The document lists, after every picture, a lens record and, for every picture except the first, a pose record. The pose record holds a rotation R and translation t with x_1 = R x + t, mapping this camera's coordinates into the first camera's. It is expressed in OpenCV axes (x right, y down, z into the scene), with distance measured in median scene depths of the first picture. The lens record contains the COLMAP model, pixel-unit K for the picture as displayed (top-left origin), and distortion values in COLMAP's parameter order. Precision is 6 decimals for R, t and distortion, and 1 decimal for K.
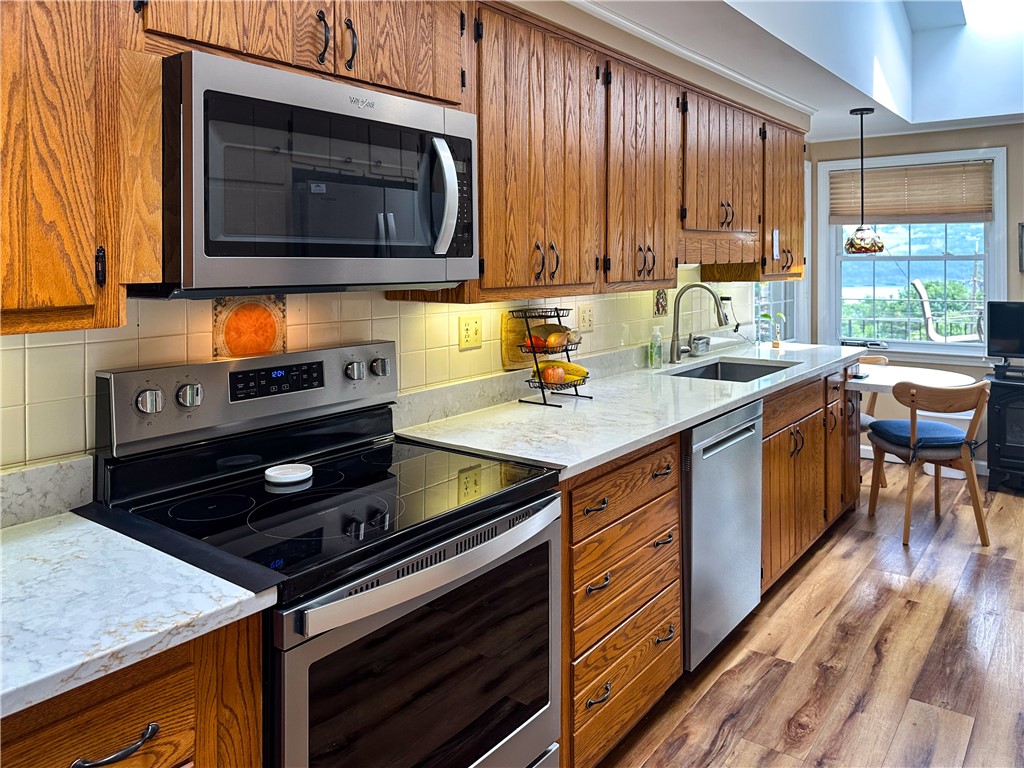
lens RADIAL K [[769.7, 0, 514.0], [0, 769.7, 264.9], [0, 0, 1]] dist [0.005888, 0.000133]
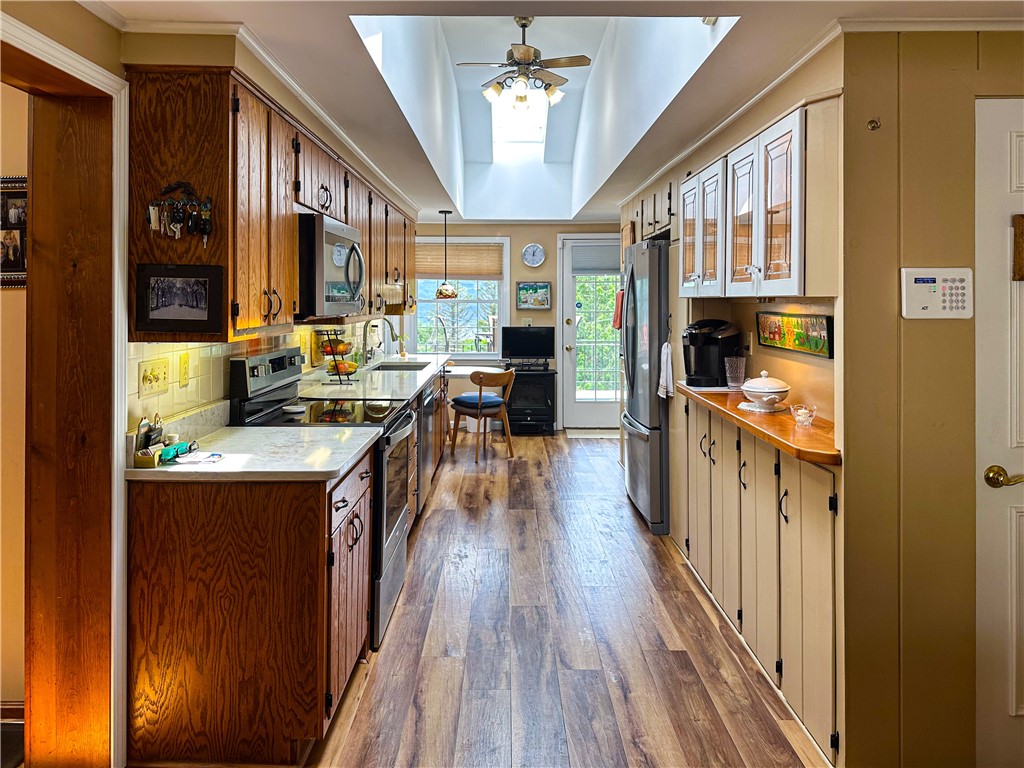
lens RADIAL K [[745.7, 0, 512.4], [0, 745.7, 300.9], [0, 0, 1]] dist [0.000426, 0.000648]
pose [[0.791181, 0.008498, 0.611523, -0.432812], [-0.005861, 0.999963, -0.006313, 0.000089], [-0.611554, 0.001410, 0.791201, -0.370390]]
